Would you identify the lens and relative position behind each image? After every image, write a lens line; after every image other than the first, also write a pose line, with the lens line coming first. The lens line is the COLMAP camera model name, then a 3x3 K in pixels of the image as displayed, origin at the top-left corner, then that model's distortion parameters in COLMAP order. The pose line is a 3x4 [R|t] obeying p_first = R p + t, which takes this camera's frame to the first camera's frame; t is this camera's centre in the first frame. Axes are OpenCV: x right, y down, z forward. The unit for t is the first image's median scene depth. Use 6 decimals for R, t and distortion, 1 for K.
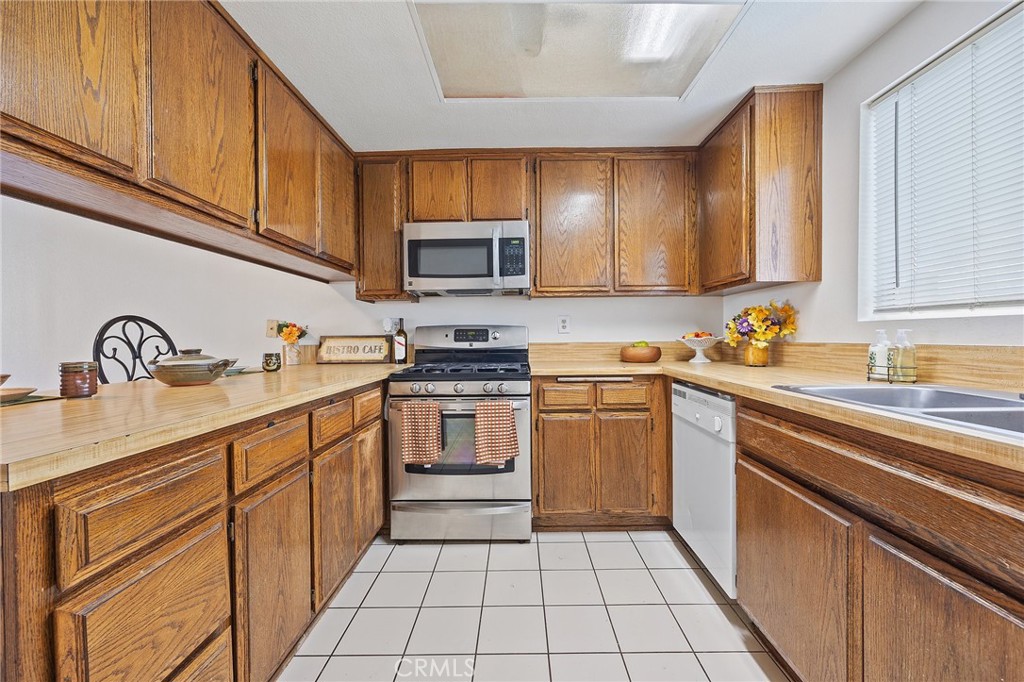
lens RADIAL K [[413.5, 0, 510.9], [0, 413.5, 341.1], [0, 0, 1]] dist [-0.000348, -0.000047]
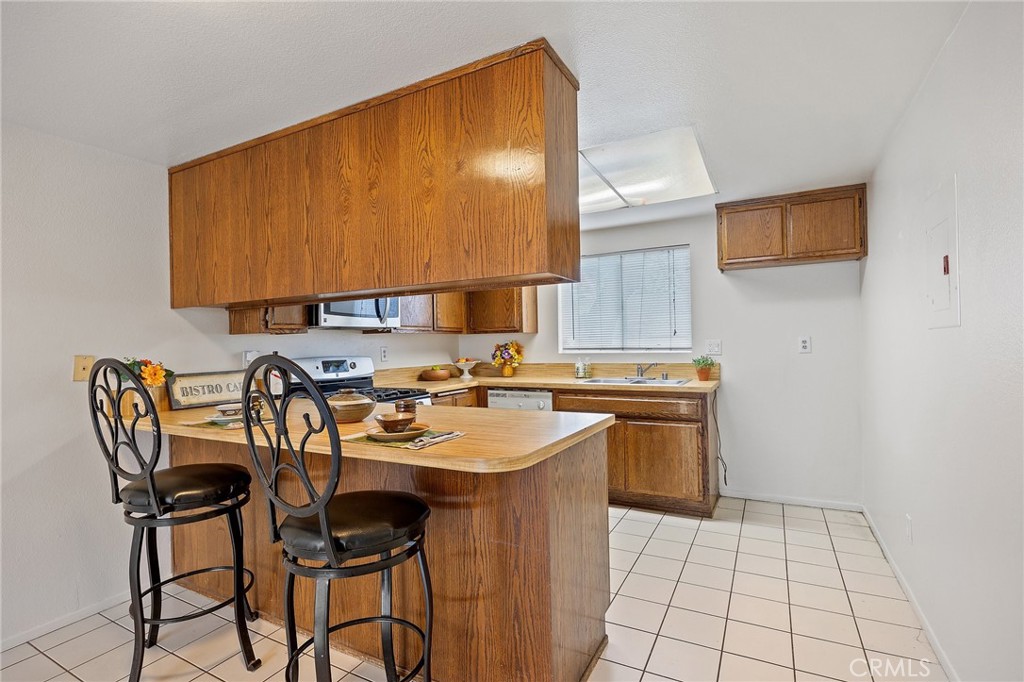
lens RADIAL K [[481.2, 0, 519.8], [0, 481.2, 342.7], [0, 0, 1]] dist [-0.014087, 0.000343]
pose [[0.455519, 0.002462, 0.890223, -1.219937], [0.026531, 0.999514, -0.016340, -0.051806], [-0.889831, 0.031062, 0.455232, -0.005299]]
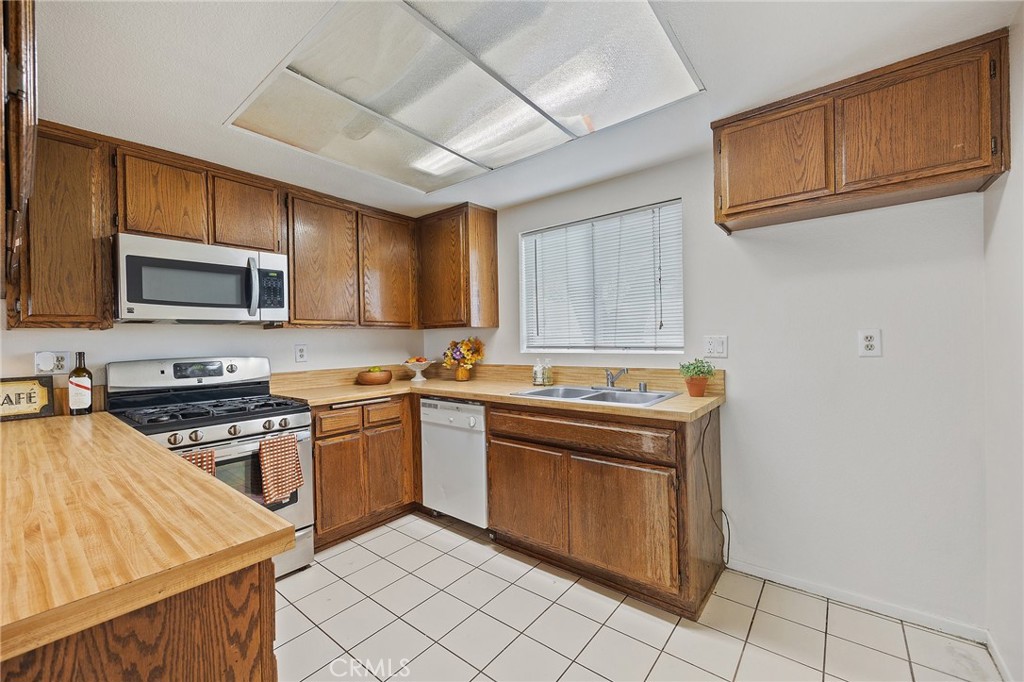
lens RADIAL K [[413.5, 0, 517.5], [0, 413.5, 342.7], [0, 0, 1]] dist [-0.000348, -0.000047]
pose [[0.613006, -0.006821, 0.790049, -0.453949], [0.024546, 0.999644, -0.010415, -0.055529], [-0.789697, 0.025777, 0.612955, -0.073689]]
